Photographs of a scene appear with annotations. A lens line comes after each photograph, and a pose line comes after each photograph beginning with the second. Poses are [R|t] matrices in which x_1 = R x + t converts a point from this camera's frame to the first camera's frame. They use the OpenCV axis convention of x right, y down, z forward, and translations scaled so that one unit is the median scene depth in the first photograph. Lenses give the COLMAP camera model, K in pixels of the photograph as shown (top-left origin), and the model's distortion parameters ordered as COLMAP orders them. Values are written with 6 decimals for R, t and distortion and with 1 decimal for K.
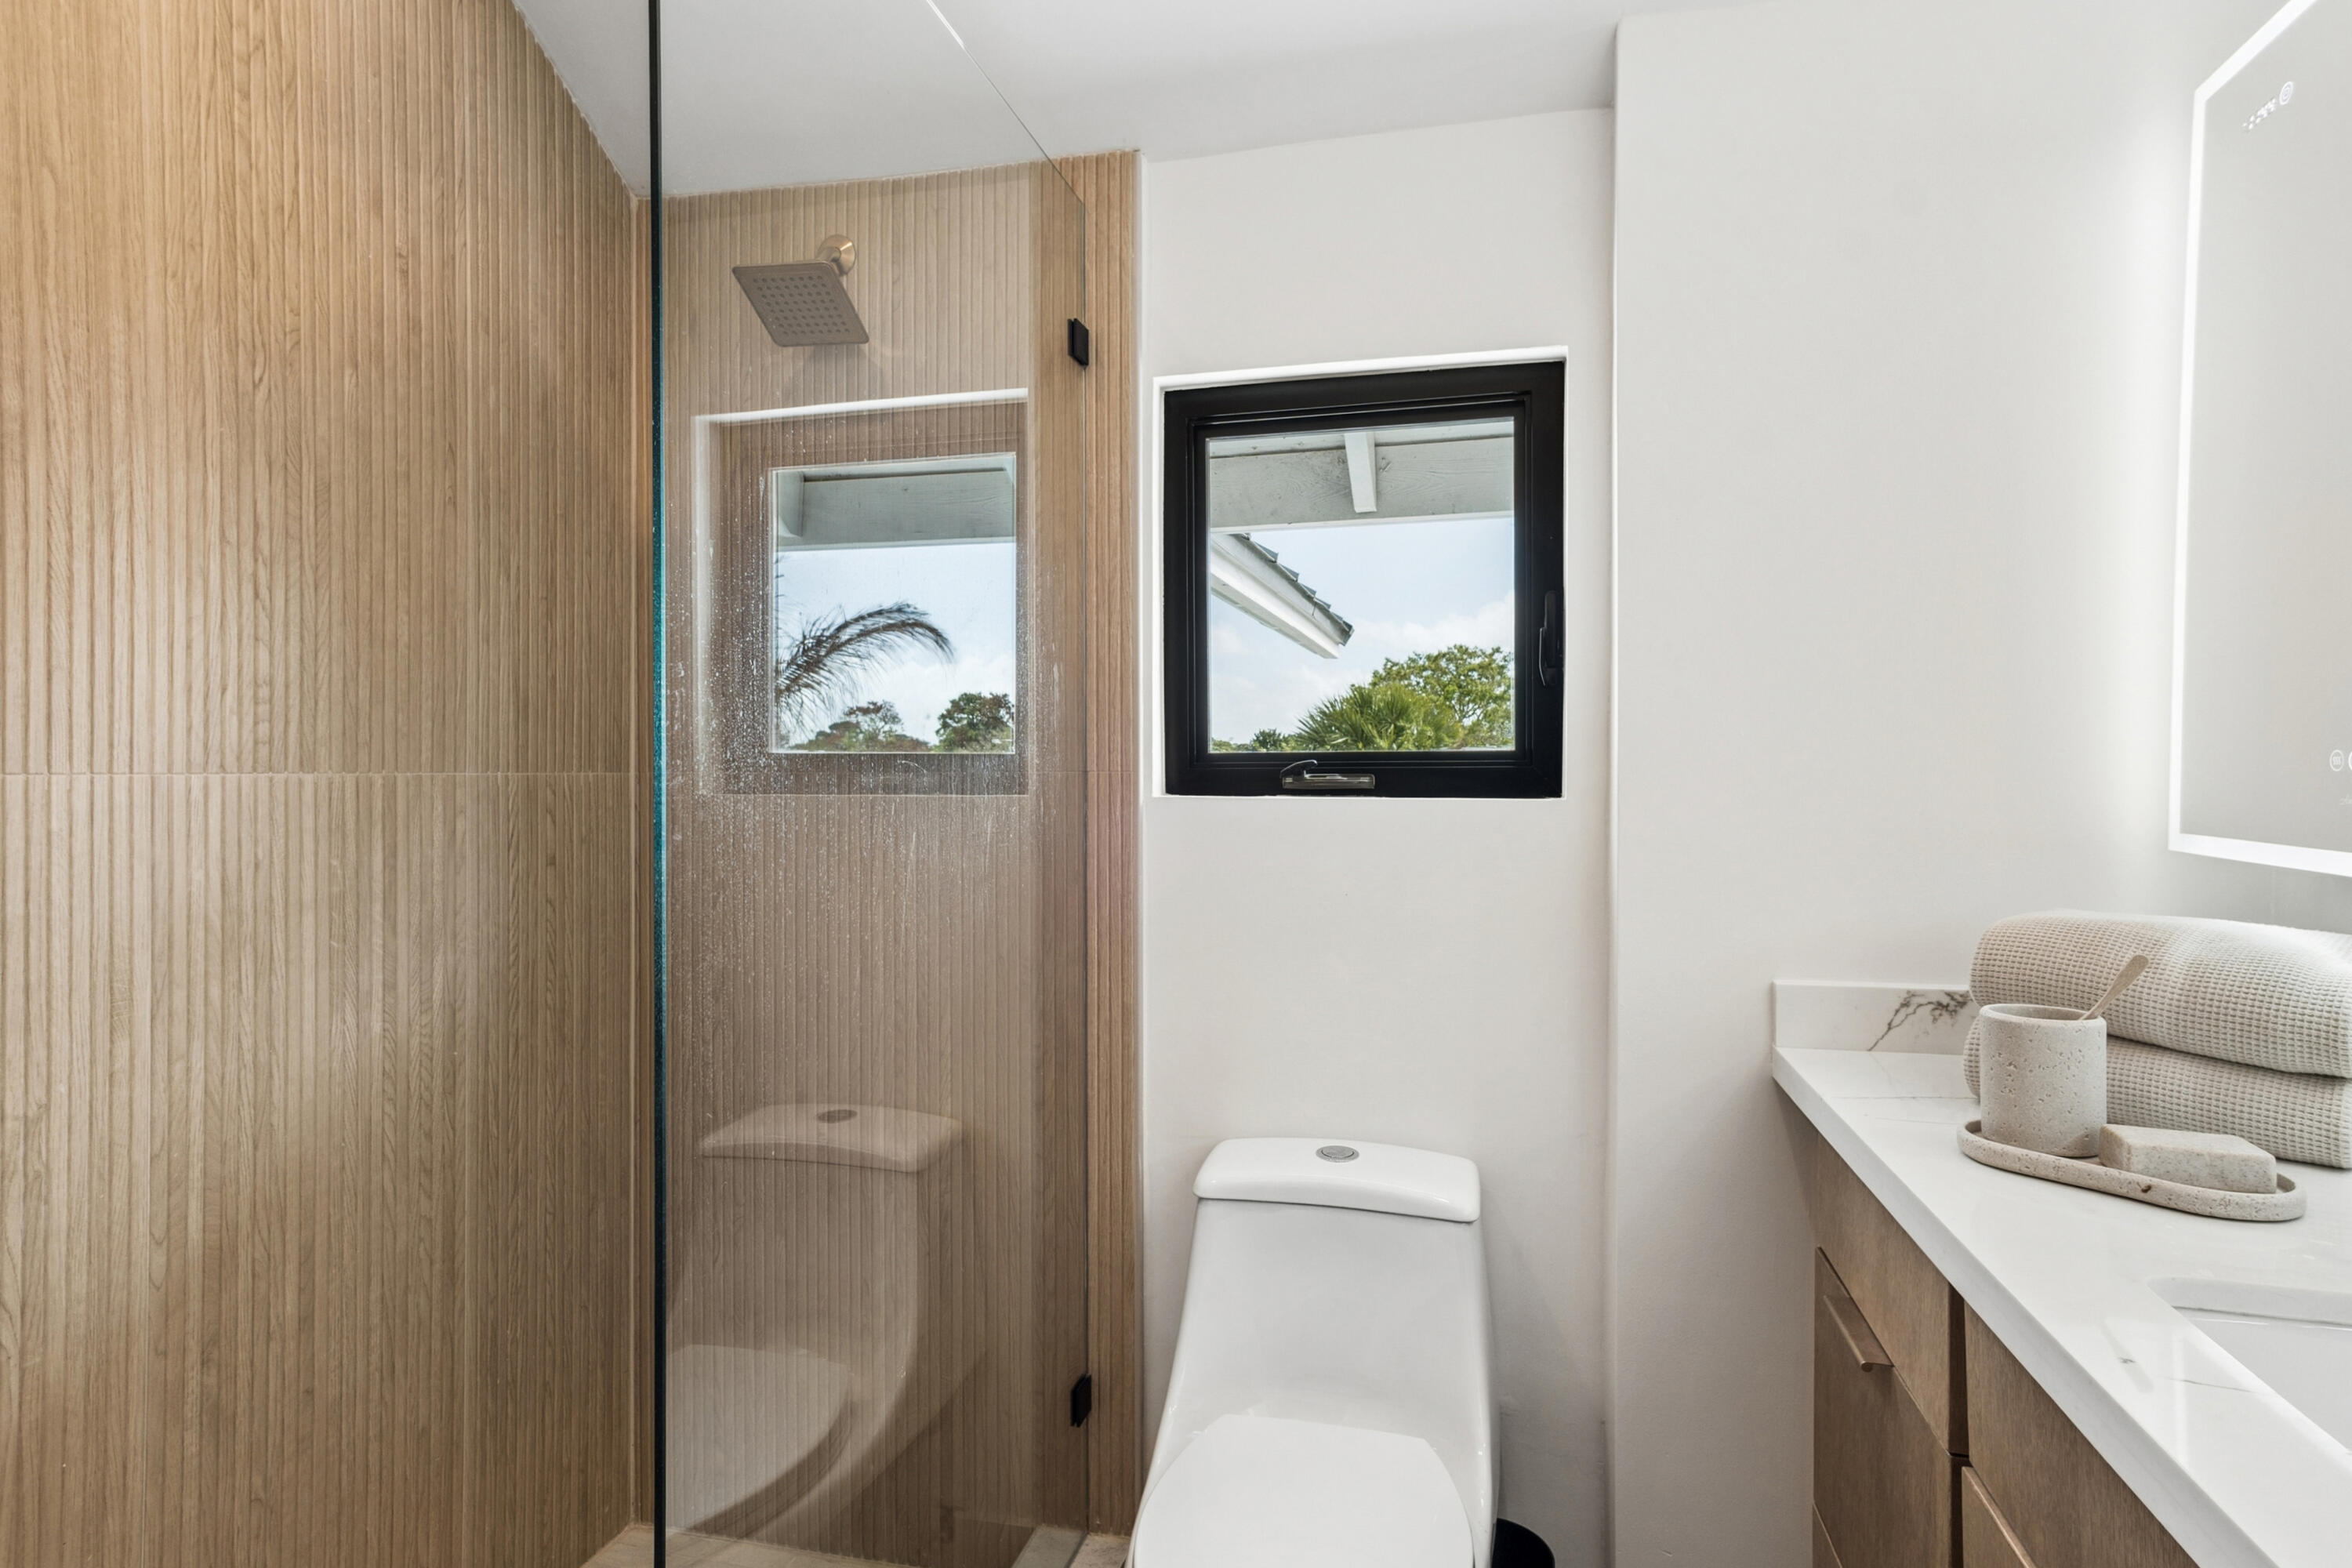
lens RADIAL K [[1262.1, 0, 1172.5], [0, 1262.1, 801.8], [0, 0, 1]] dist [-0.004654, 0.010665]
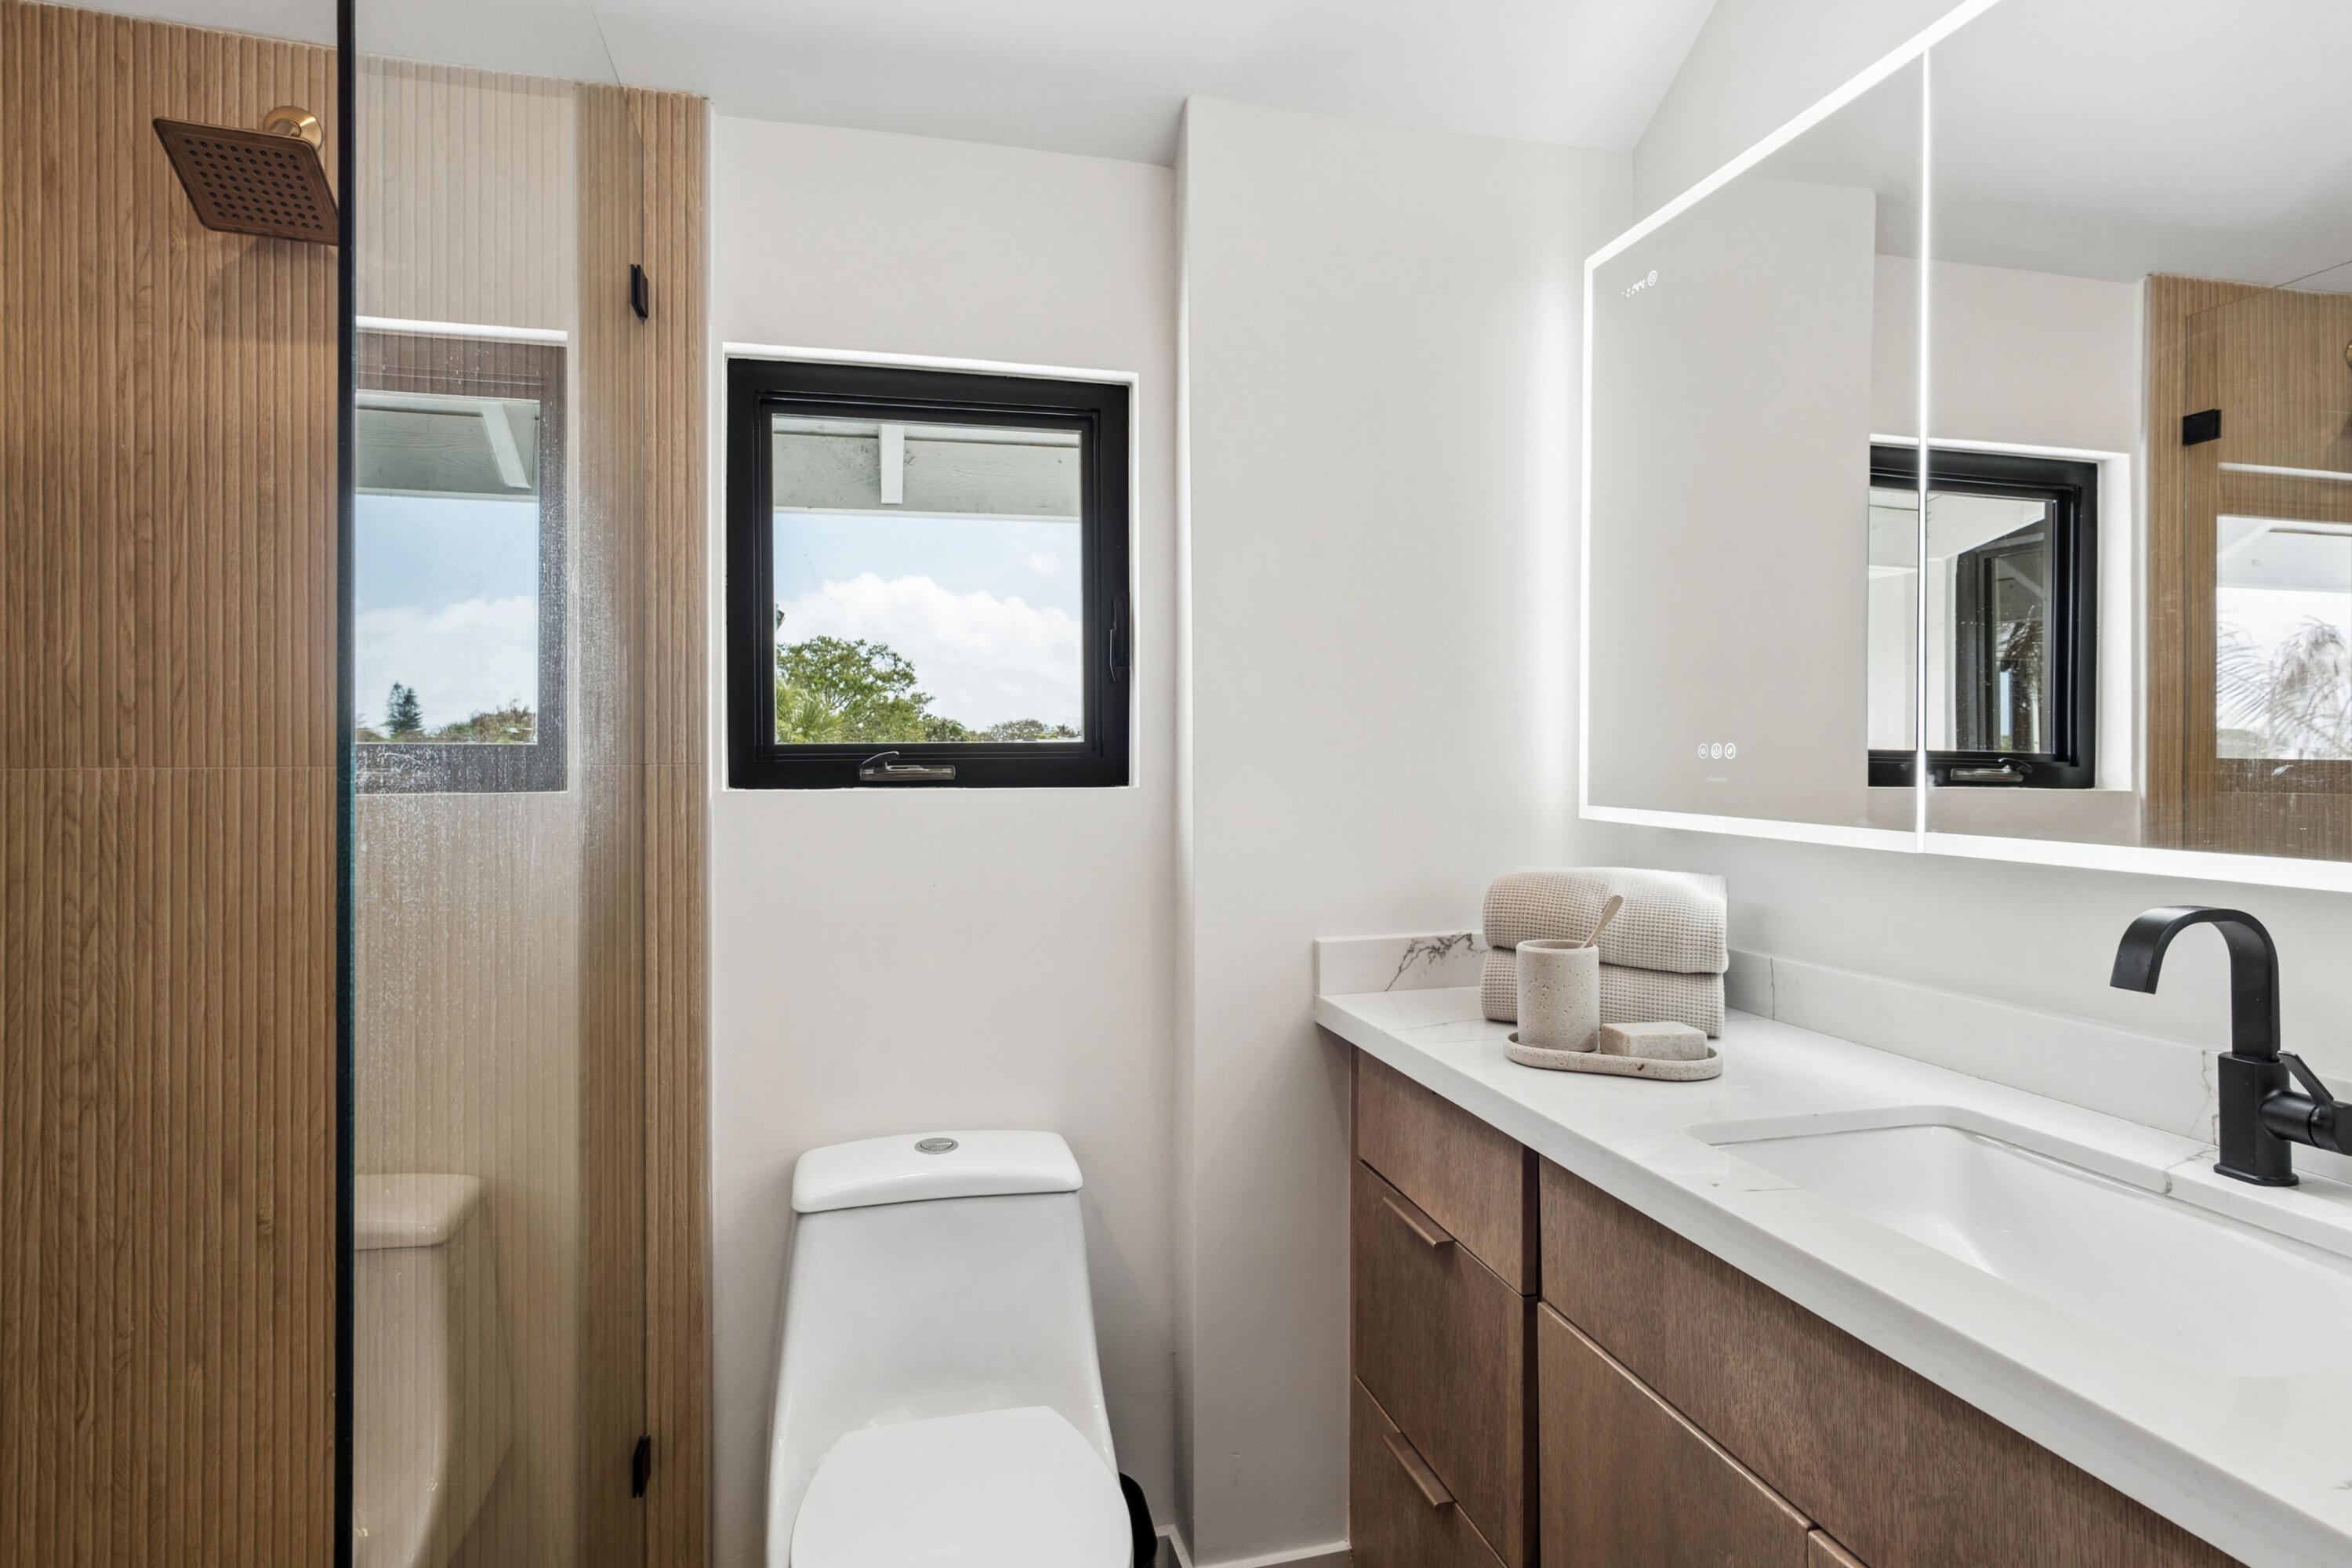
lens RADIAL K [[1262.7, 0, 1165.9], [0, 1262.7, 773.4], [0, 0, 1]] dist [-0.017595, 0.009873]
pose [[0.876584, -0.009157, 0.481162, -0.180152], [0.017012, 0.999784, -0.011966, -0.000450], [-0.480948, 0.018675, 0.876550, 0.032220]]
